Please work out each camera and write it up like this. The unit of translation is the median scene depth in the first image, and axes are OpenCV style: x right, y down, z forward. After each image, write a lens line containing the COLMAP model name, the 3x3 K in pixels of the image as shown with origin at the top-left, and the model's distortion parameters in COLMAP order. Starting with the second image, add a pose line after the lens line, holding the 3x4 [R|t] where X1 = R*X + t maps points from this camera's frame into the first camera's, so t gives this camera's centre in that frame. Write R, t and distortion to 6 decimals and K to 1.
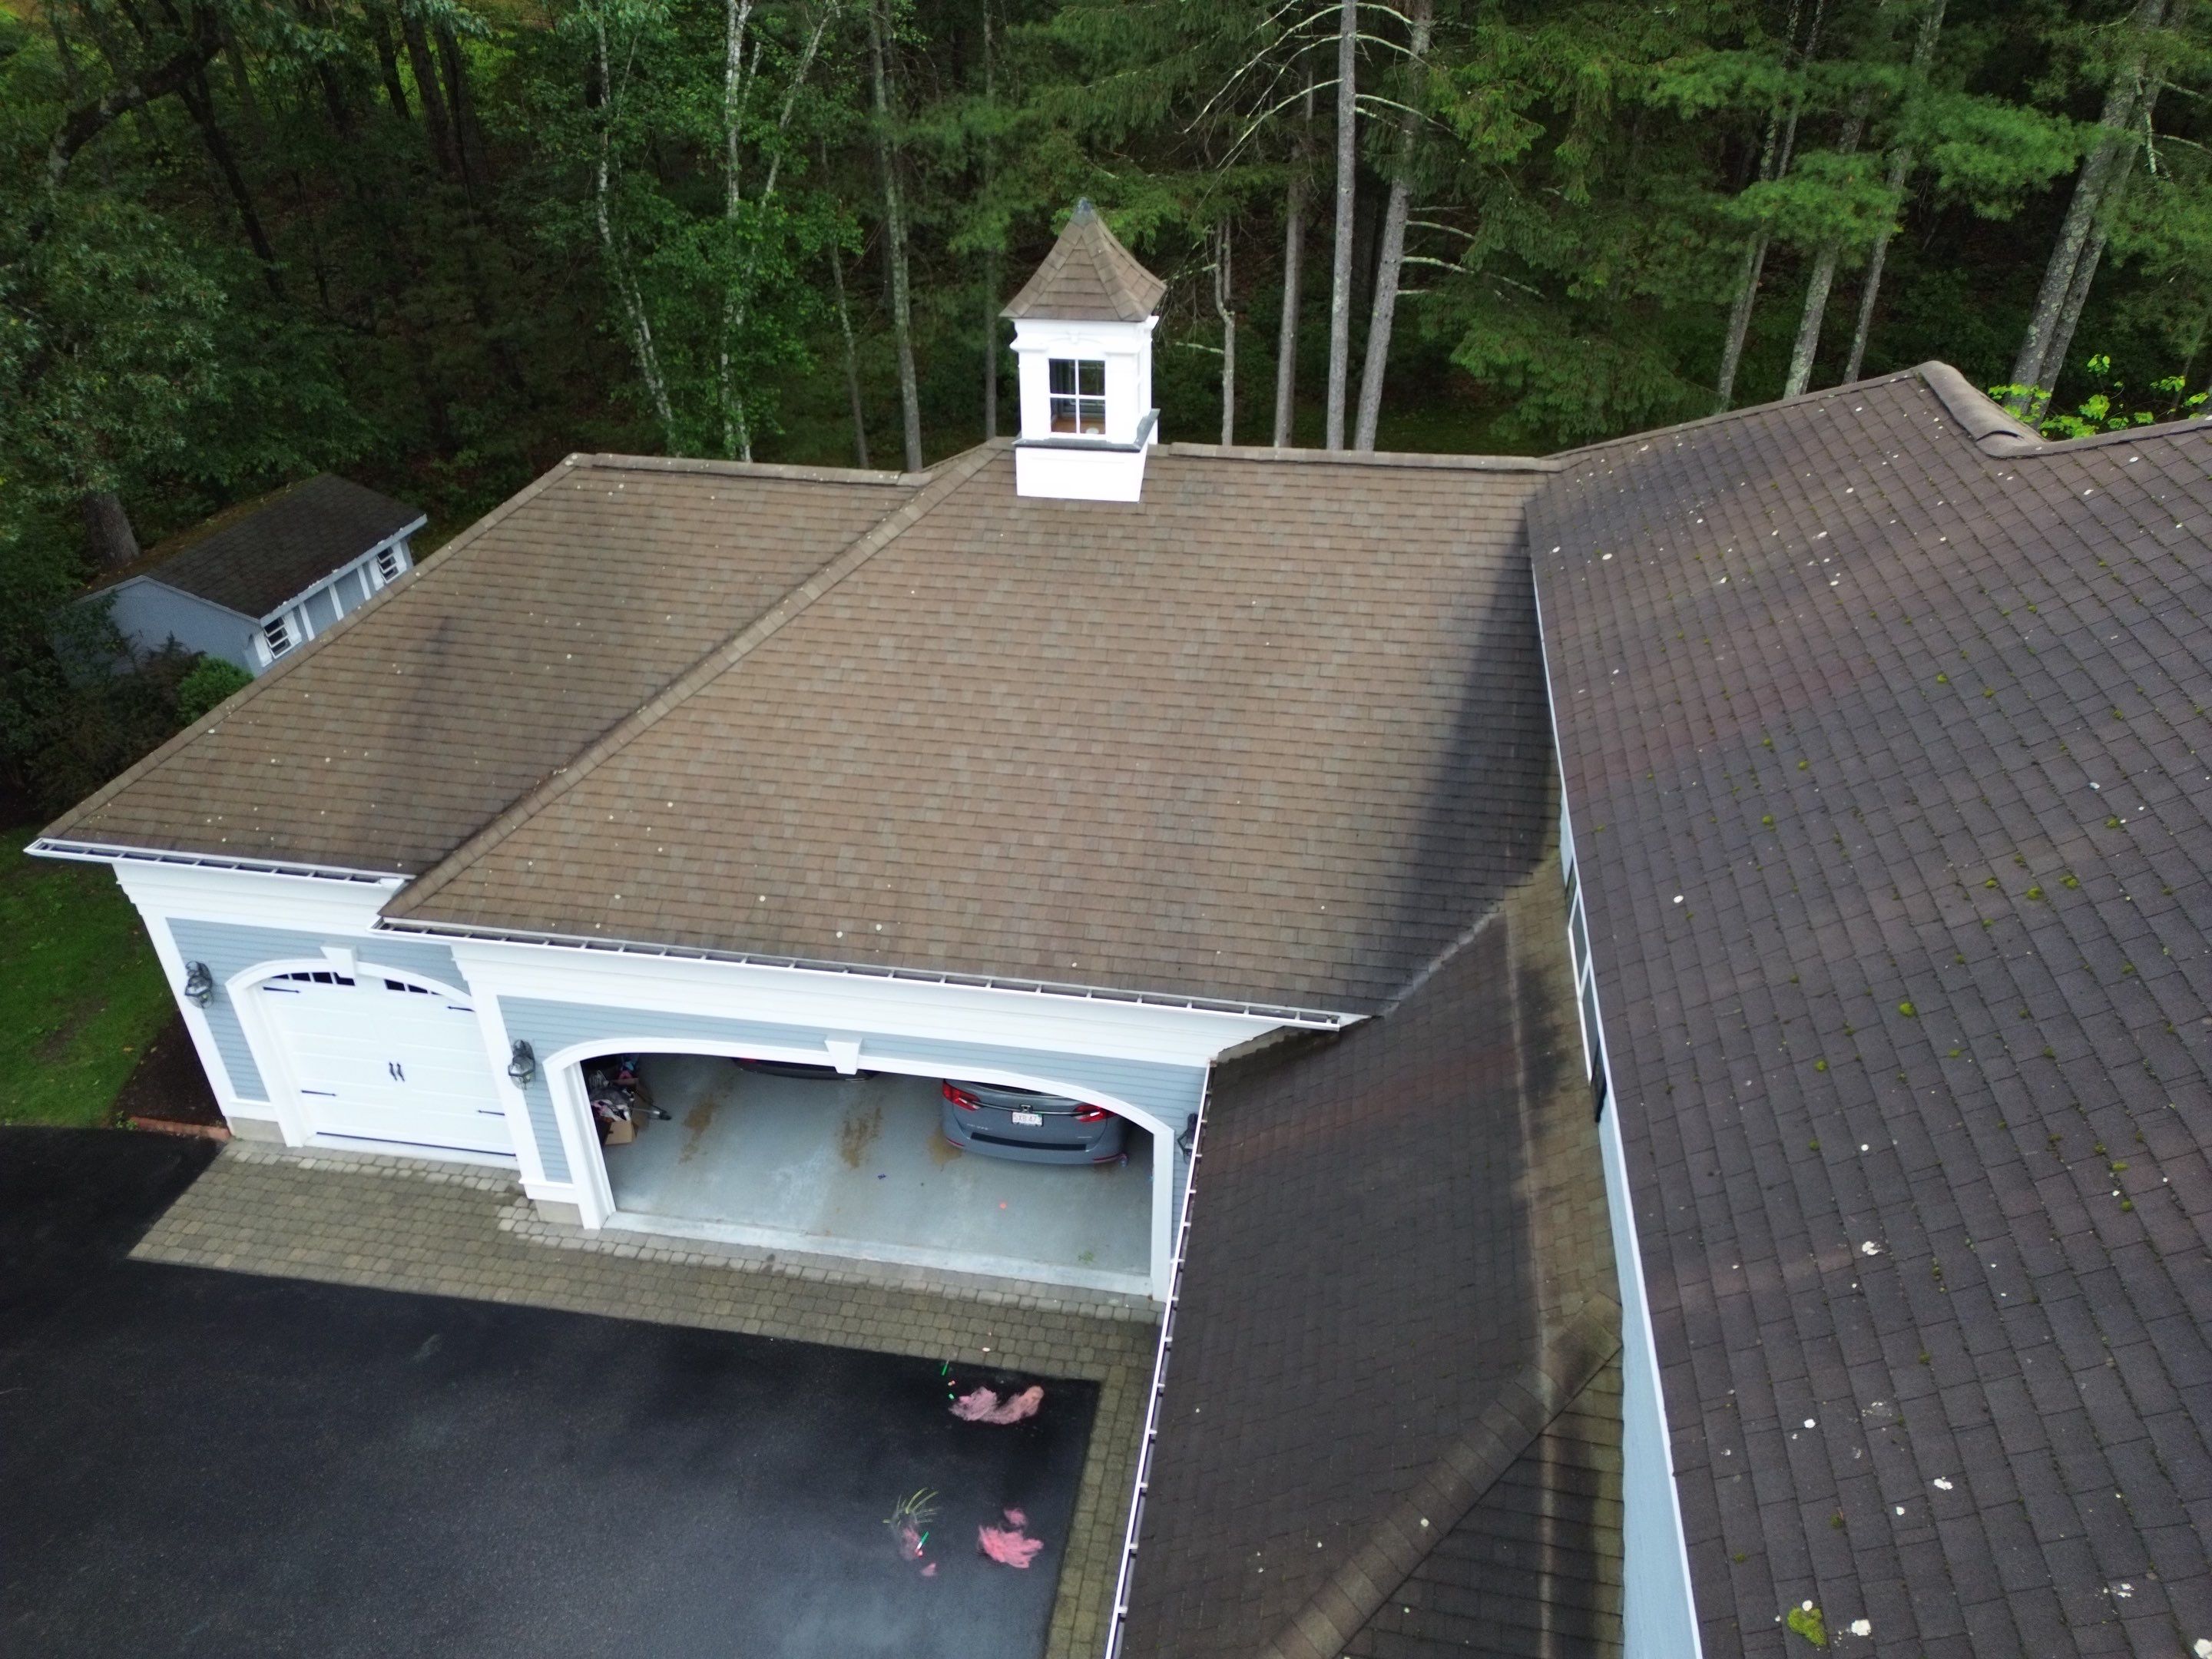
lens RADIAL K [[1547.9, 0, 1113.7], [0, 1547.9, 827.3], [0, 0, 1]] dist [0.056084, -0.025103]
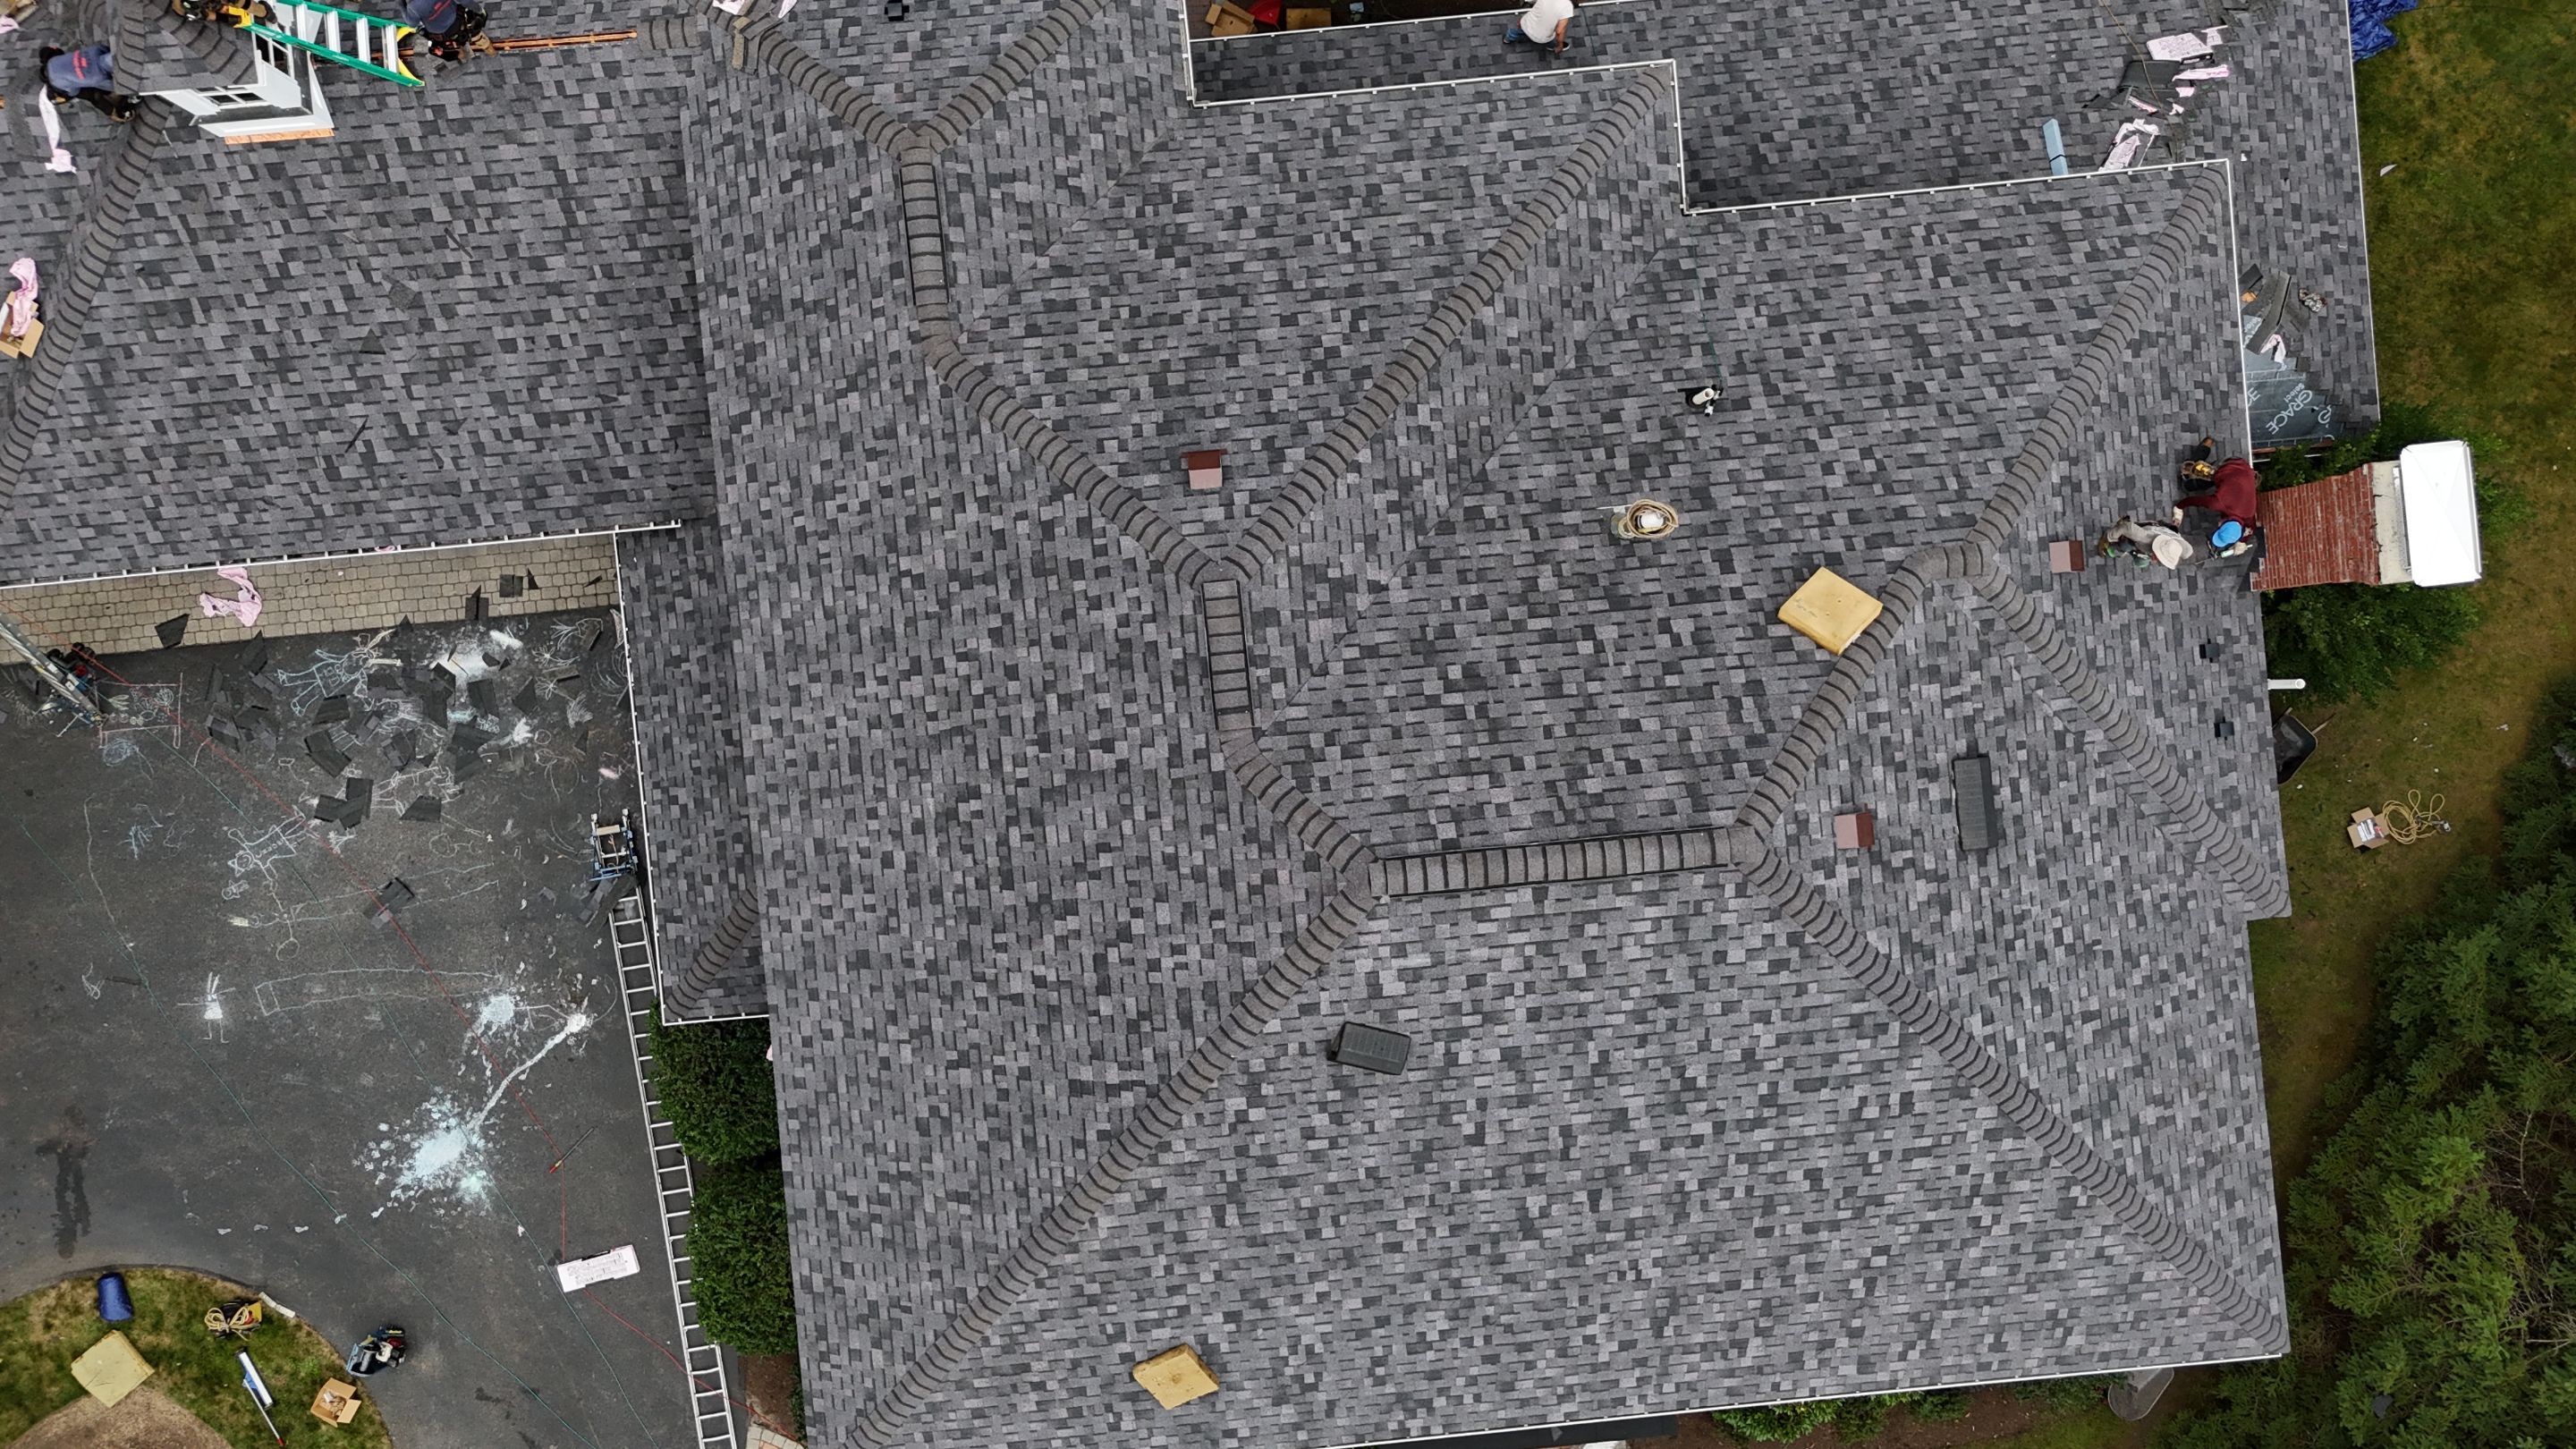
lens RADIAL K [[1906.5, 0, 1286.0], [0, 1906.5, 717.2], [0, 0, 1]] dist [0.071858, -0.073978]
pose [[0.964617, -0.263118, 0.016823, 0.533379], [0.123058, 0.505737, 0.853866, -1.089529], [-0.233176, -0.821583, 0.520221, -0.208728]]
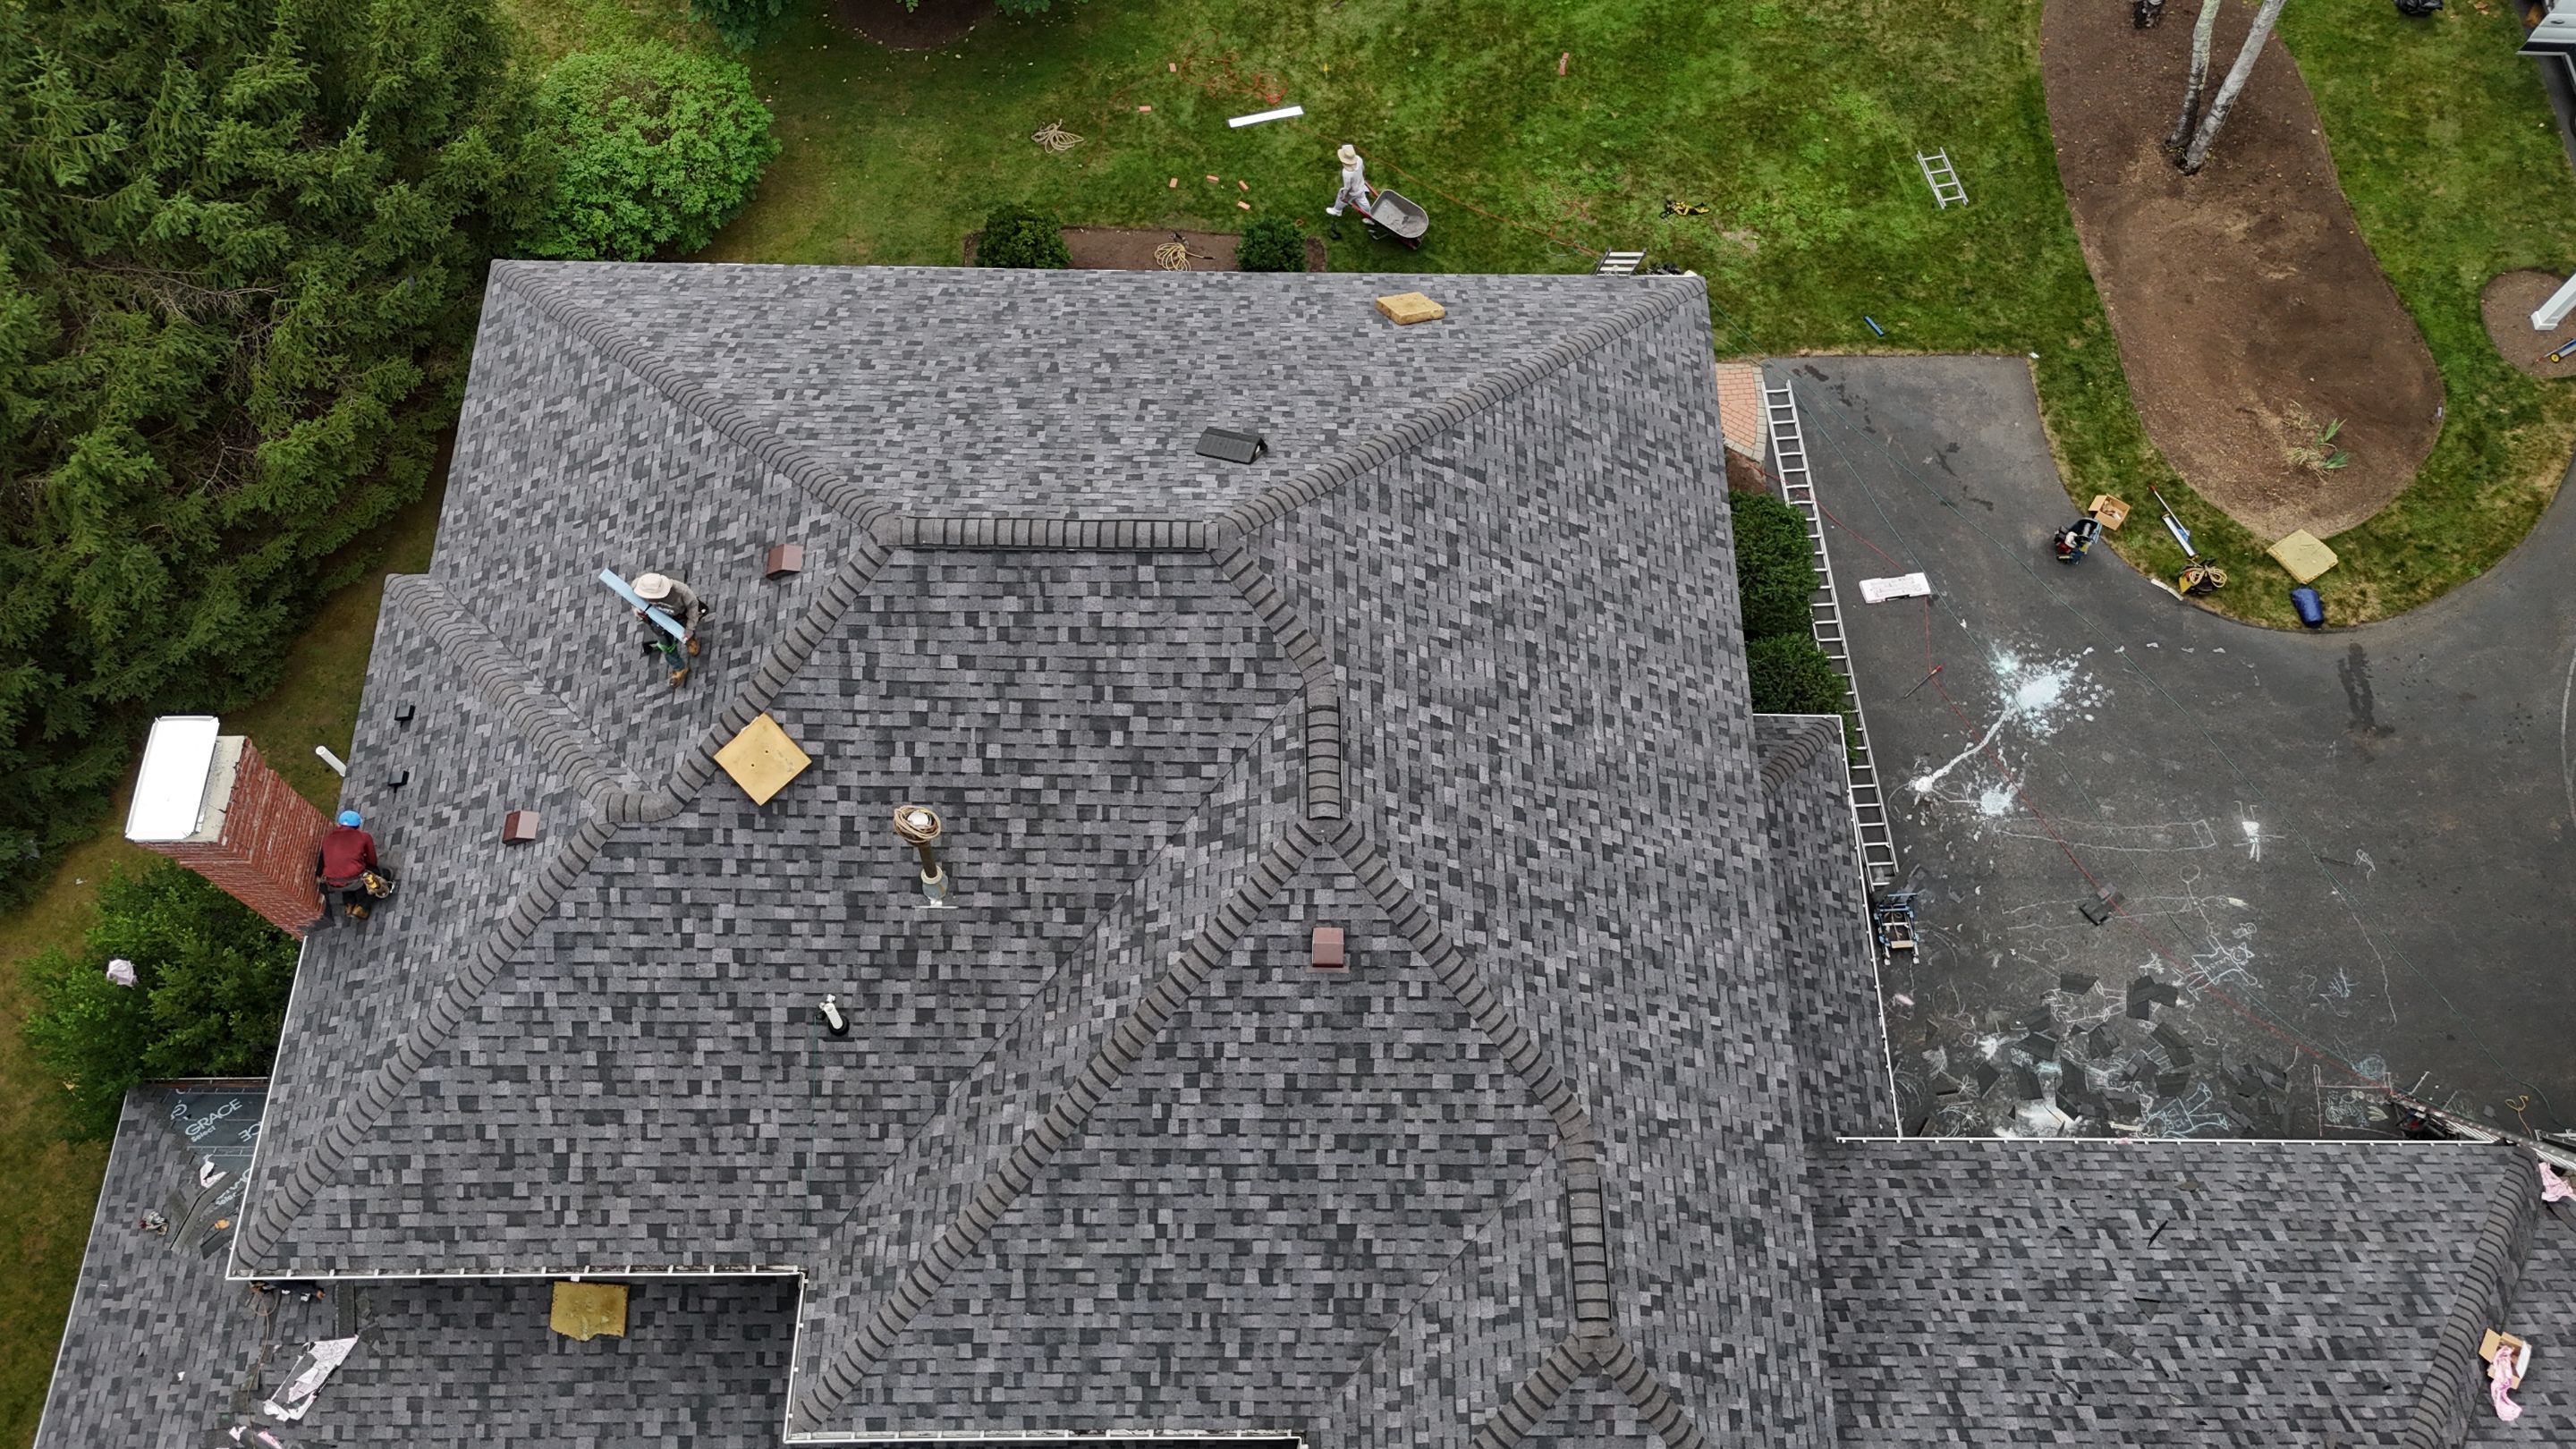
lens RADIAL K [[1906.5, 0, 1306.4], [0, 1906.5, 715.3], [0, 0, 1]] dist [0.071858, -0.073978]
pose [[-0.984024, 0.150705, -0.094784, 0.654658], [-0.113940, -0.124015, 0.985717, -1.367128], [0.136798, 0.980769, 0.139205, 0.225002]]
